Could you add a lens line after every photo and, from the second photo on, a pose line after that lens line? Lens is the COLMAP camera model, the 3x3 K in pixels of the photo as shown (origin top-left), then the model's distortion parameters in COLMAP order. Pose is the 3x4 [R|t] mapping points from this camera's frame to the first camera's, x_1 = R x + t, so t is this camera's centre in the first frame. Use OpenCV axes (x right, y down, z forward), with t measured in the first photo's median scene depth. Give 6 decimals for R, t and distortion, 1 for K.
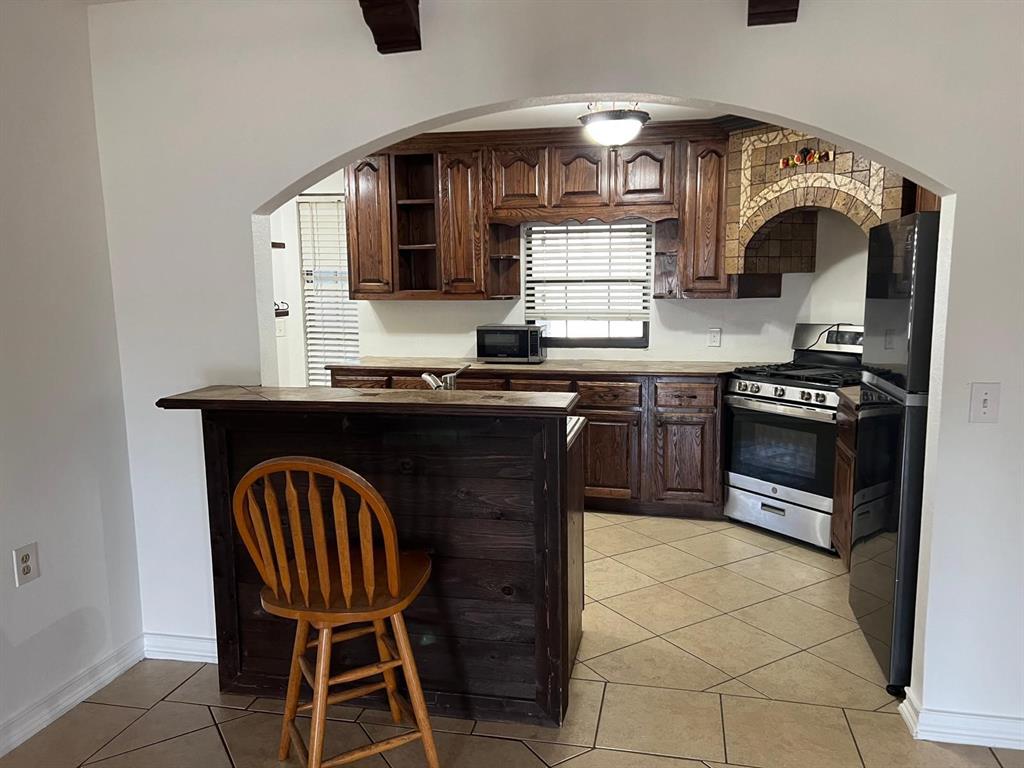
lens RADIAL K [[767.2, 0, 514.6], [0, 767.2, 382.4], [0, 0, 1]] dist [0.054883, 0.001191]
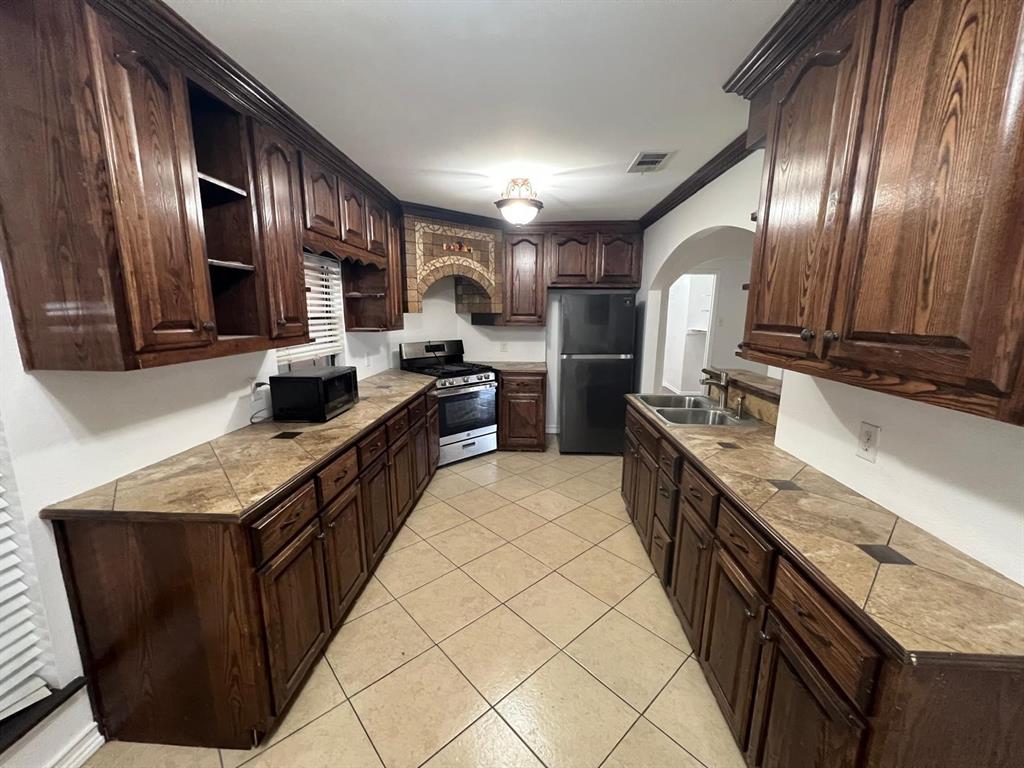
lens RADIAL K [[404.9, 0, 511.2], [0, 404.9, 390.0], [0, 0, 1]] dist [0.000226, 0.000000]
pose [[-0.154215, -0.182476, 0.971041, -0.544049], [0.136232, 0.969484, 0.203819, -0.132496], [-0.978600, 0.163719, -0.124650, 0.955284]]
